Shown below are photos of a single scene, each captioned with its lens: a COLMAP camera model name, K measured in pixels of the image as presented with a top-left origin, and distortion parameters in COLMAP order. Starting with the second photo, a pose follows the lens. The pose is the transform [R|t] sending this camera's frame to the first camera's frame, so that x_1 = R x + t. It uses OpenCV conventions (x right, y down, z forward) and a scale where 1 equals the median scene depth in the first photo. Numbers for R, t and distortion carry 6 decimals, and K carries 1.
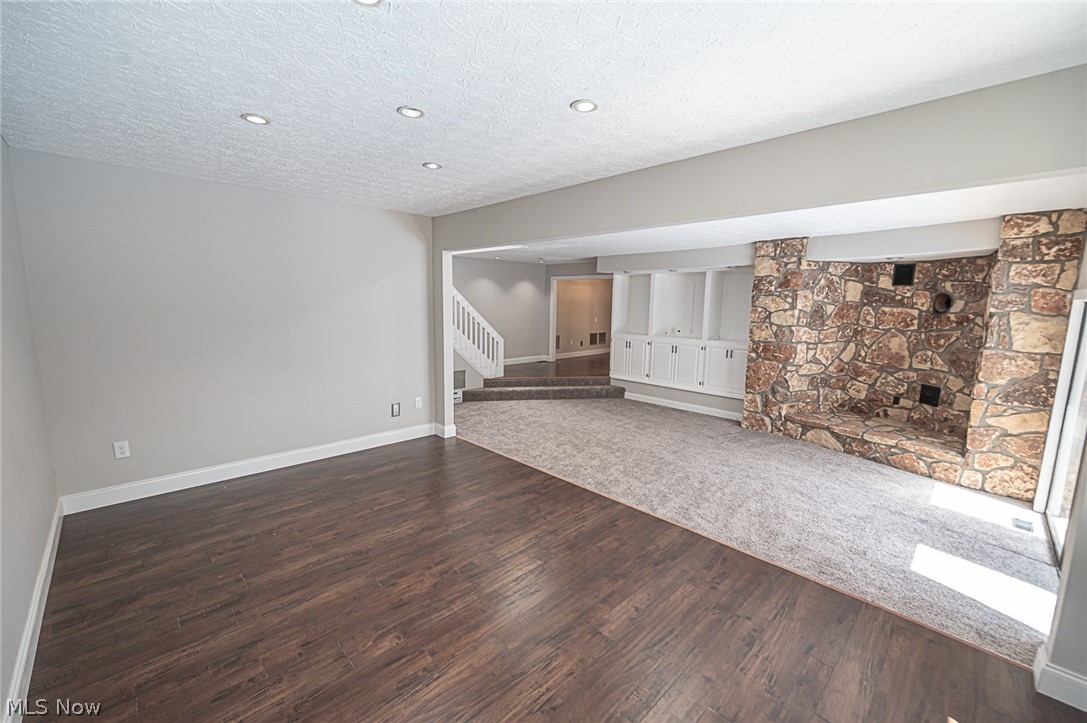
lens RADIAL K [[436.3, 0, 531.5], [0, 436.3, 363.3], [0, 0, 1]] dist [-0.006923, 0.000099]
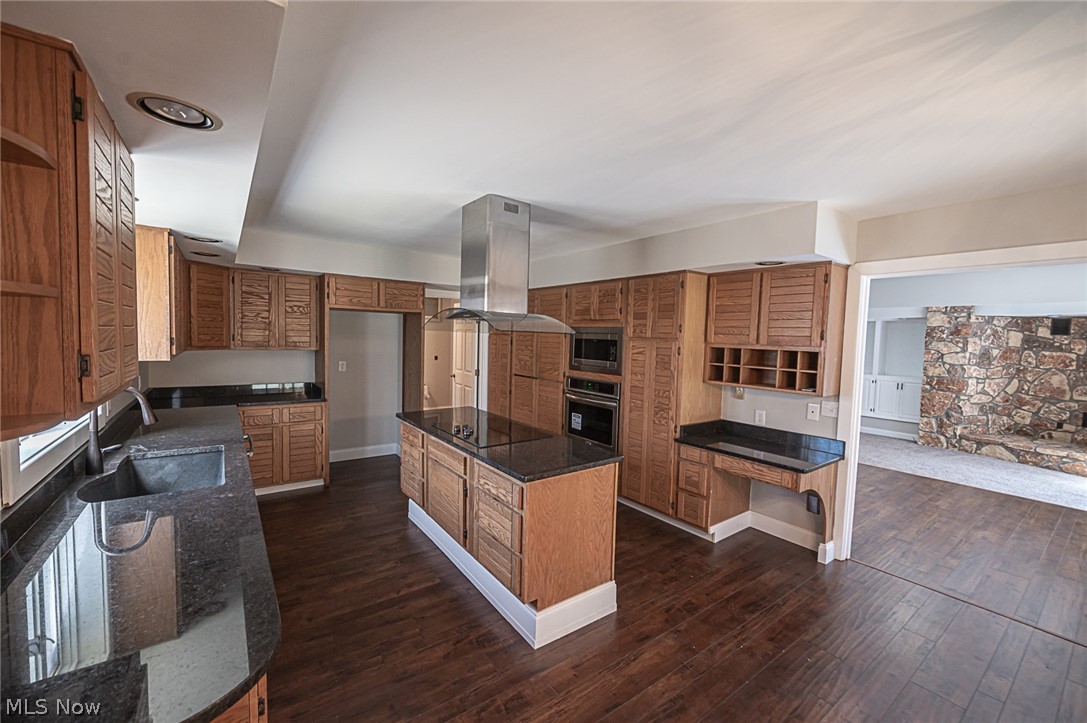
lens RADIAL K [[436.3, 0, 534.5], [0, 436.3, 361.7], [0, 0, 1]] dist [-0.006923, 0.000099]
pose [[0.990270, 0.018803, -0.137881, -0.490538], [-0.030349, 0.996160, -0.082123, 0.049941], [0.135808, 0.085509, 0.987038, -0.450560]]
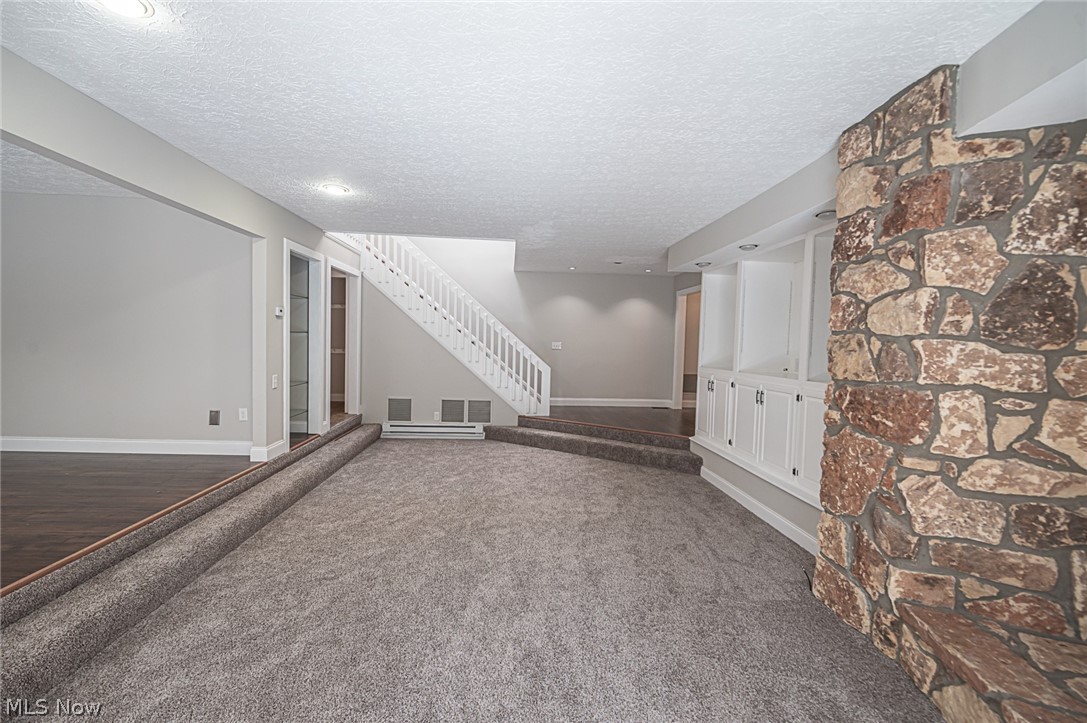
lens RADIAL K [[436.3, 0, 536.9], [0, 436.3, 362.4], [0, 0, 1]] dist [-0.006923, 0.000099]
pose [[0.766737, 0.037568, -0.640861, 0.587177], [-0.107295, 0.991744, -0.070232, -0.010653], [0.632932, 0.122610, 0.764437, 0.554163]]
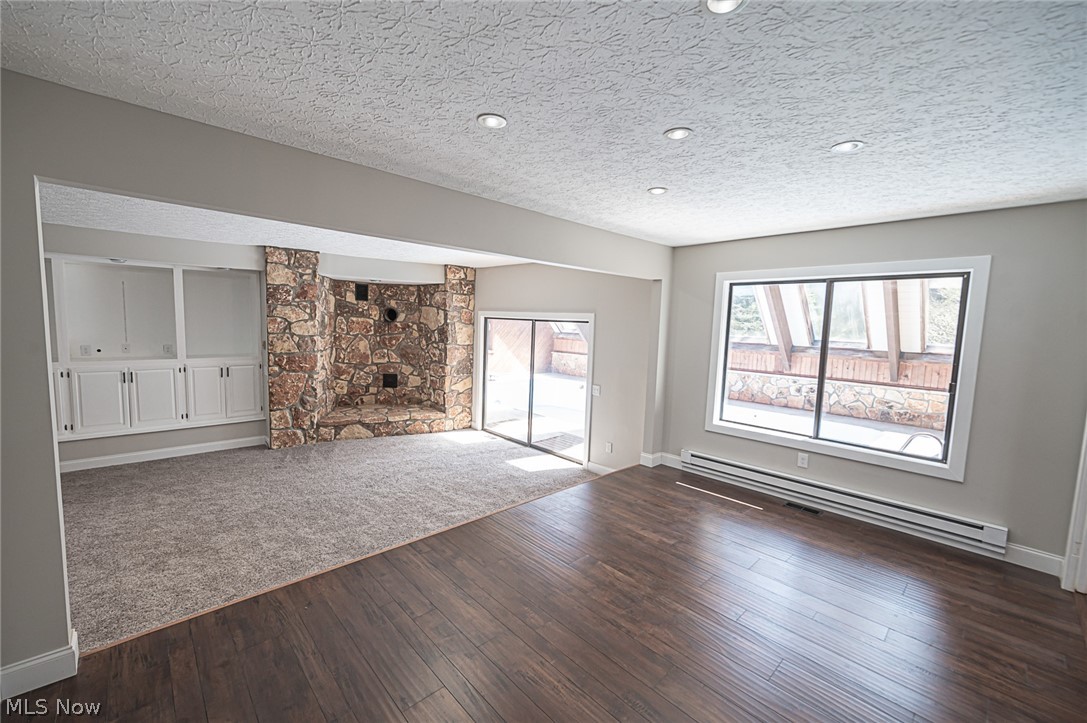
lens RADIAL K [[436.3, 0, 538.3], [0, 436.3, 362.7], [0, 0, 1]] dist [-0.006923, 0.000099]
pose [[0.011235, -0.106865, 0.994210, -0.427860], [0.107735, 0.988614, 0.105046, -0.073146], [-0.994116, 0.105931, 0.022621, 0.450290]]
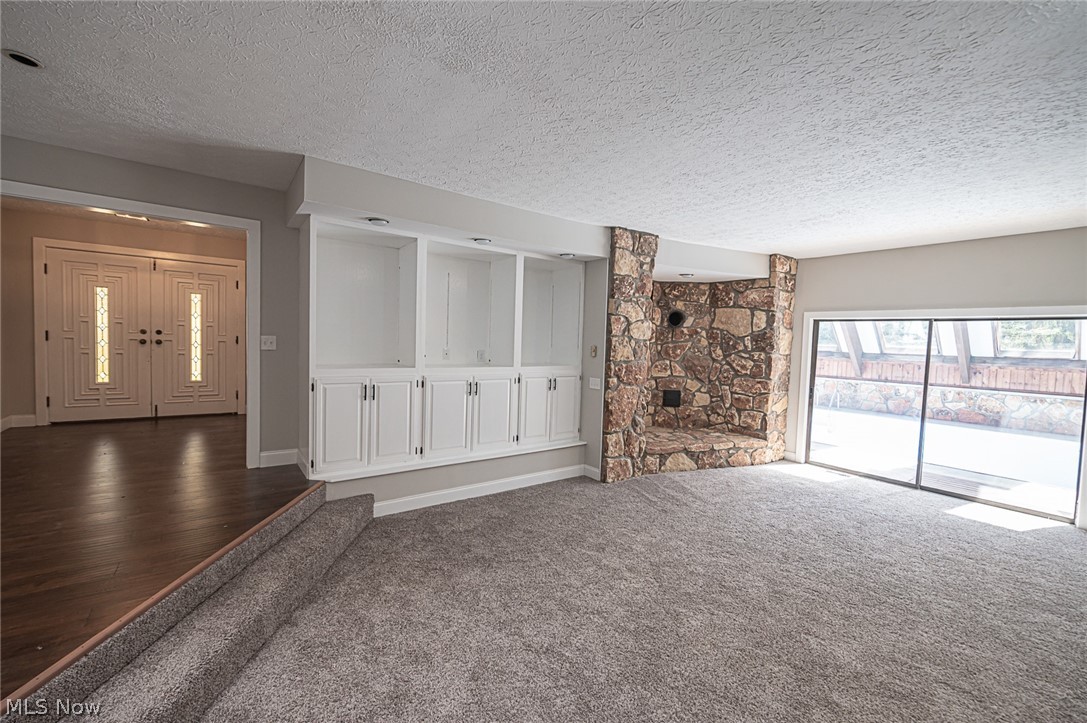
lens RADIAL K [[436.3, 0, 535.7], [0, 436.3, 361.7], [0, 0, 1]] dist [-0.006923, 0.000099]
pose [[0.136295, -0.056396, 0.989062, -0.249757], [0.109434, 0.993125, 0.041548, -0.102093], [-0.984606, 0.102574, 0.141529, 1.088923]]
